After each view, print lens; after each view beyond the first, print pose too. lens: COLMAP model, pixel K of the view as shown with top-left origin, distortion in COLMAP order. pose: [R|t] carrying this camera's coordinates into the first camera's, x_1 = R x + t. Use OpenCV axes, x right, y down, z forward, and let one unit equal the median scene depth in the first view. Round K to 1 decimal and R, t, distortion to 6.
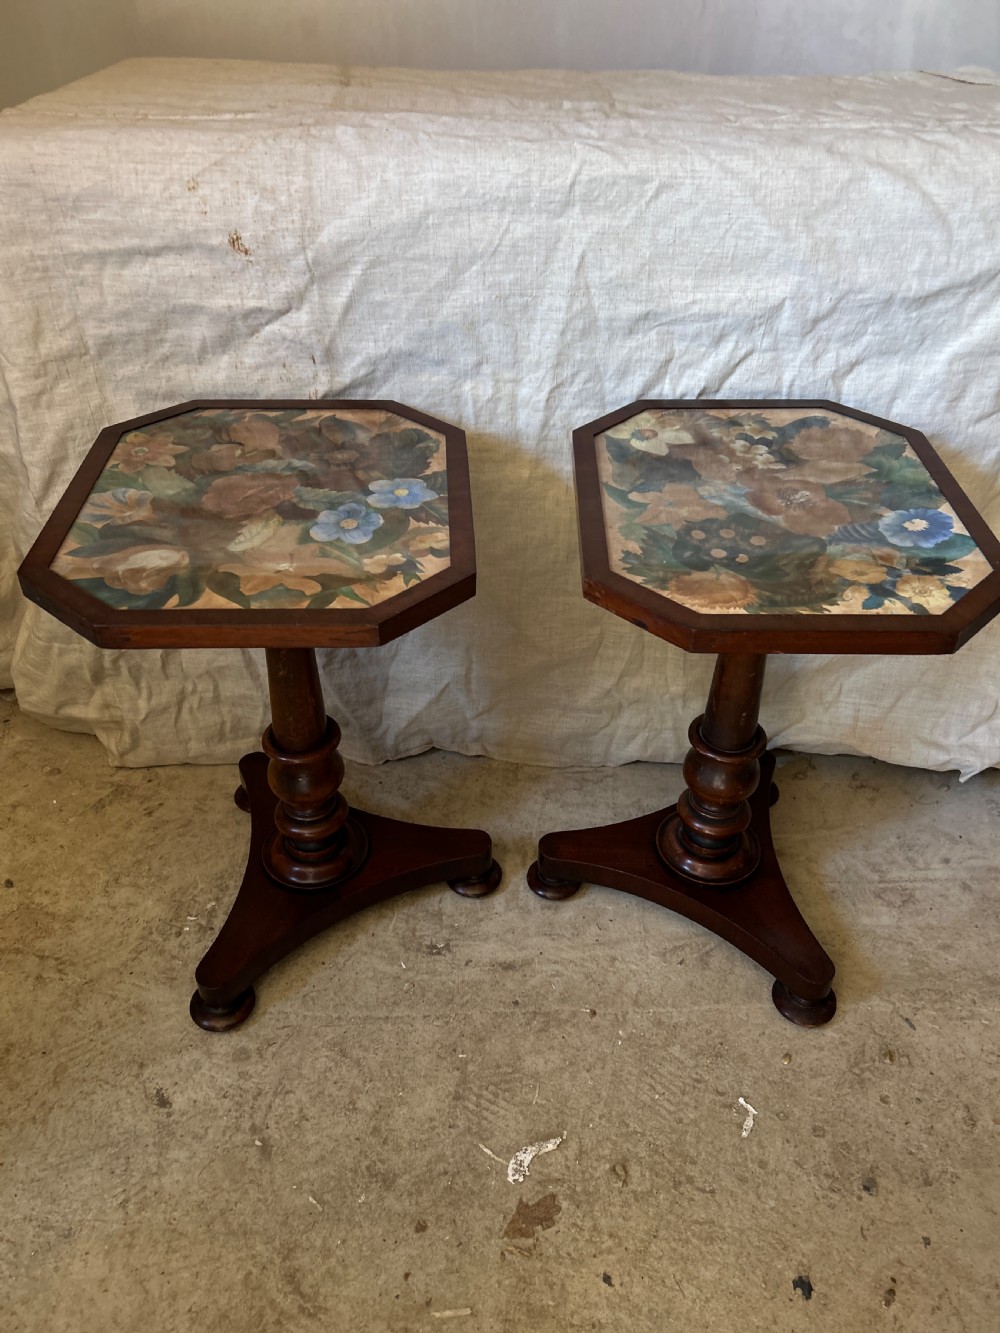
lens RADIAL K [[1011.7, 0, 501.3], [0, 1011.7, 678.7], [0, 0, 1]] dist [0.017564, -0.023841]
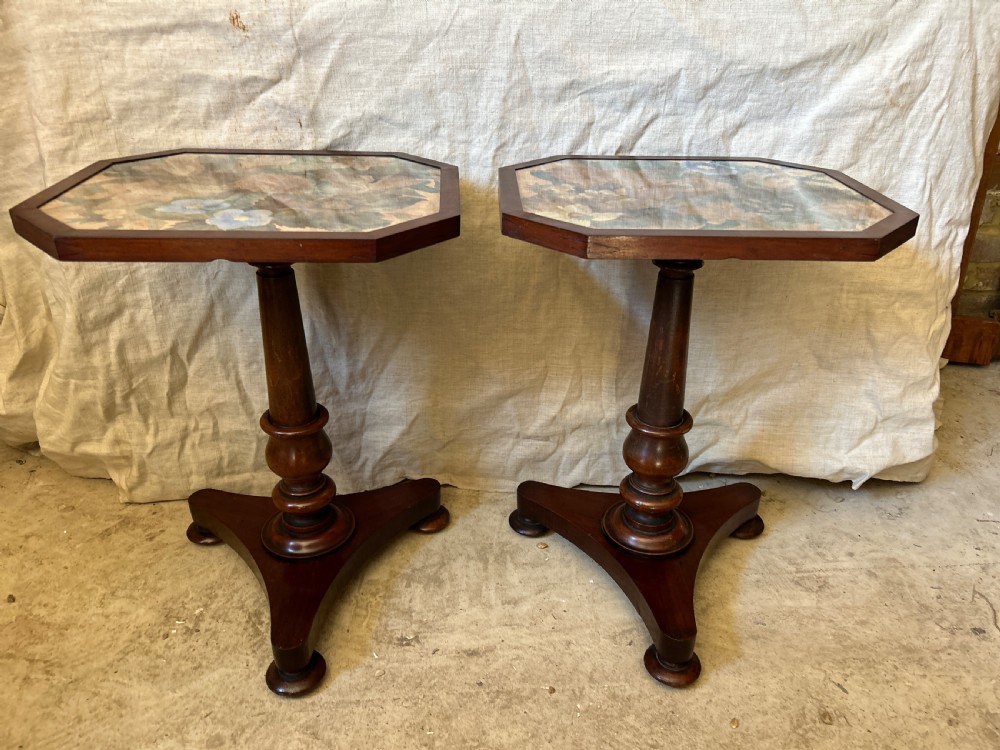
lens RADIAL K [[758.1, 0, 504.1], [0, 758.1, 378.8], [0, 0, 1]] dist [0.024473, -0.032922]
pose [[0.998634, -0.021056, 0.047819, 0.008487], [0.029925, 0.980724, -0.193094, 0.167835], [-0.042831, 0.194262, 0.980014, 0.155498]]
